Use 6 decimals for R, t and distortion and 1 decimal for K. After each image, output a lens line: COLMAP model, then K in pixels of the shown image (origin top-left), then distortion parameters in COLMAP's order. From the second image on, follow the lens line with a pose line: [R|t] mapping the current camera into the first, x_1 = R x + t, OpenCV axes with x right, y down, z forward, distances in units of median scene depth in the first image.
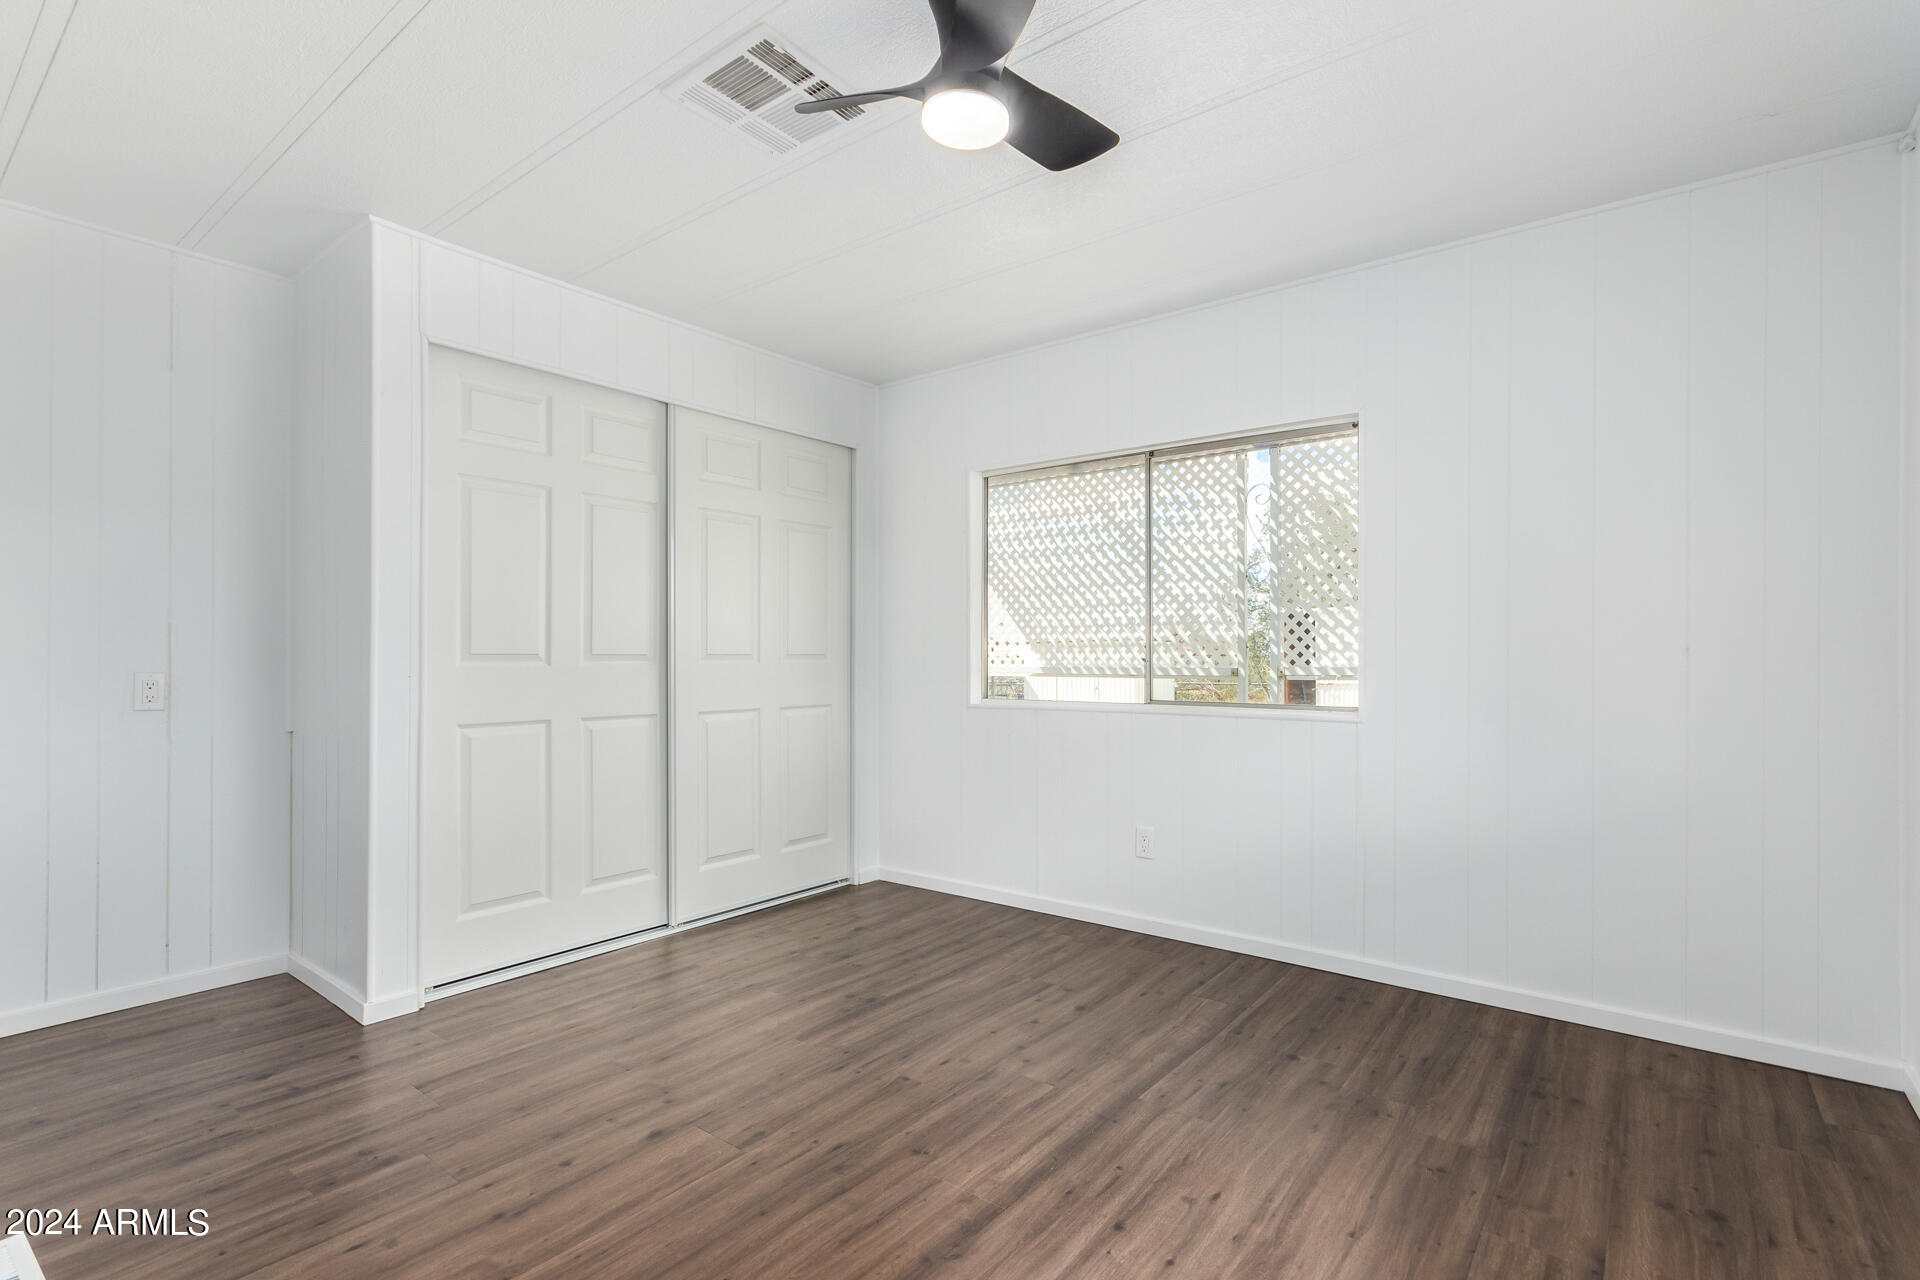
lens RADIAL K [[894.1, 0, 960.9], [0, 894.1, 646.0], [0, 0, 1]] dist [-0.011530, 0.002224]
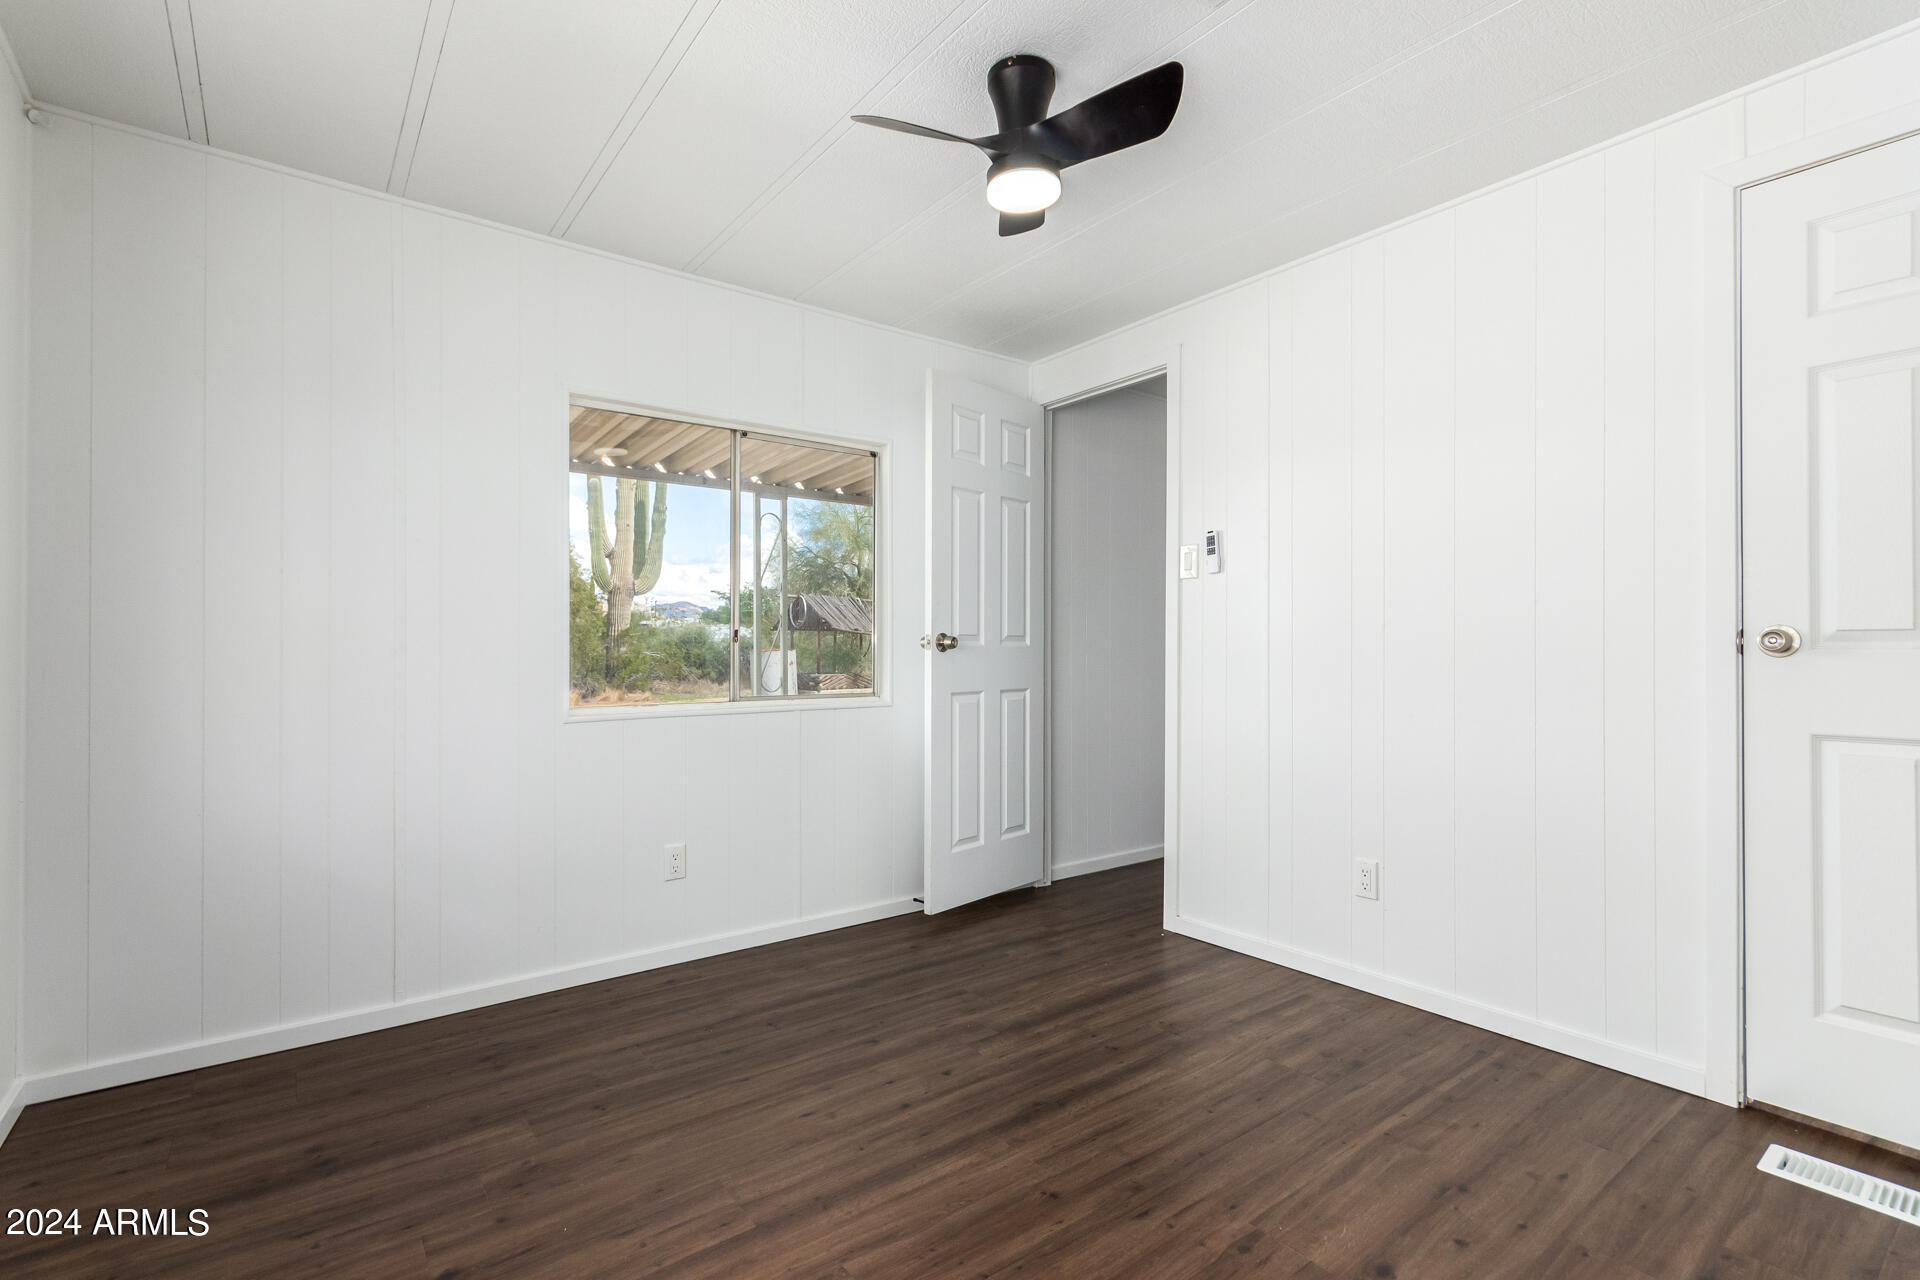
lens RADIAL K [[894.1, 0, 960.3], [0, 894.1, 647.8], [0, 0, 1]] dist [-0.011530, 0.002224]
pose [[-0.967951, 0.001863, 0.251134, -0.189933], [-0.001598, 0.999907, -0.013575, 0.018574], [-0.251136, -0.013542, -0.967857, 1.941656]]
